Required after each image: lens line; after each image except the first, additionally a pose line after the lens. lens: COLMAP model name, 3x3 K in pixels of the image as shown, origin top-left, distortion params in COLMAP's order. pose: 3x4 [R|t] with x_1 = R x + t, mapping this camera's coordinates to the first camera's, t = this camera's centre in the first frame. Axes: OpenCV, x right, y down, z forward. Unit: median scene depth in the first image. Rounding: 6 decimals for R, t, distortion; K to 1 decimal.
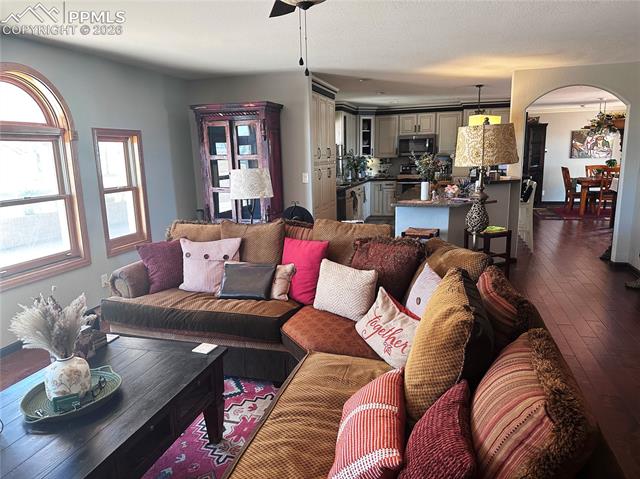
lens RADIAL K [[446.2, 0, 320.0], [0, 446.2, 239.5], [0, 0, 1]] dist [-0.038437, -0.001620]
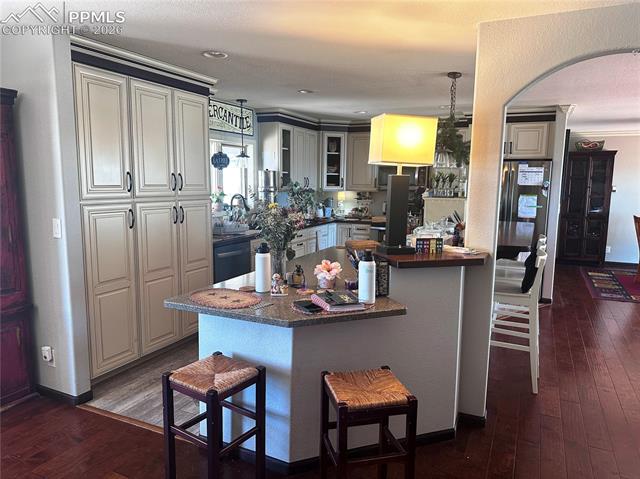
lens RADIAL K [[450.3, 0, 320.0], [0, 450.3, 239.5], [0, 0, 1]] dist [0.024495, -0.002112]
pose [[0.988594, 0.061866, -0.137312, 0.191035], [-0.069437, 0.996280, -0.051042, -0.065909], [0.133643, 0.059994, 0.989212, 0.282533]]
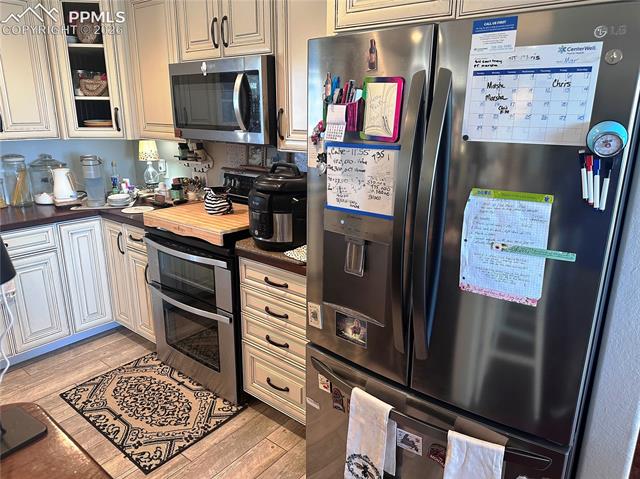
lens RADIAL K [[450.3, 0, 320.0], [0, 450.3, 239.5], [0, 0, 1]] dist [0.024495, -0.002112]
pose [[0.926731, 0.138751, -0.349167, 0.371156], [-0.105665, 0.988054, 0.112182, -0.167932], [0.360562, -0.067067, 0.930321, 0.766514]]
